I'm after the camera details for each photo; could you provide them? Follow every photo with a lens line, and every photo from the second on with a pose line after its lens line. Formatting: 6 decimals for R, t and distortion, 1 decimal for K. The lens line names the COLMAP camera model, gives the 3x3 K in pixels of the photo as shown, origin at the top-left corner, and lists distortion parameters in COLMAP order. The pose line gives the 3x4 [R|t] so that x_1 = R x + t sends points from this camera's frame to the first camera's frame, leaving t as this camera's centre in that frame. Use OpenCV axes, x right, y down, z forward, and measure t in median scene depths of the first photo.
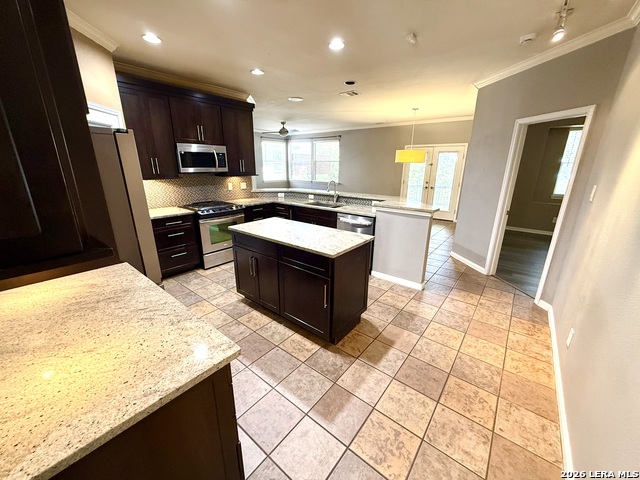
lens RADIAL K [[255.0, 0, 318.9], [0, 255.0, 239.6], [0, 0, 1]] dist [0.000860, 0.000020]
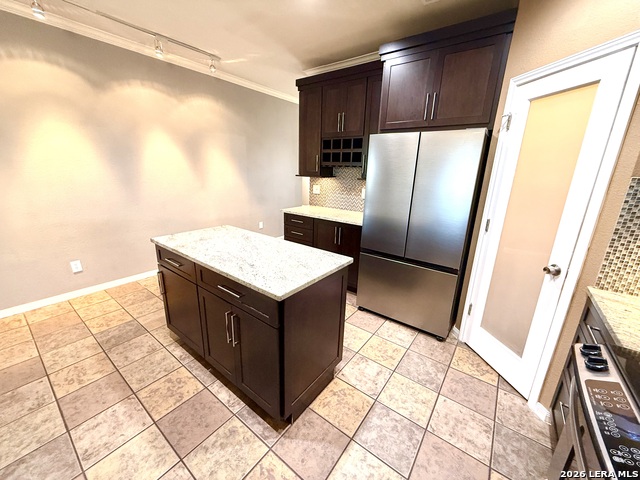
lens RADIAL K [[255.0, 0, 318.9], [0, 255.0, 239.6], [0, 0, 1]] dist [0.000860, 0.000020]
pose [[-0.998624, -0.020649, -0.048205, -0.239910], [-0.043218, 0.844729, 0.533447, -0.399814], [0.029705, 0.534796, -0.844459, 1.452023]]
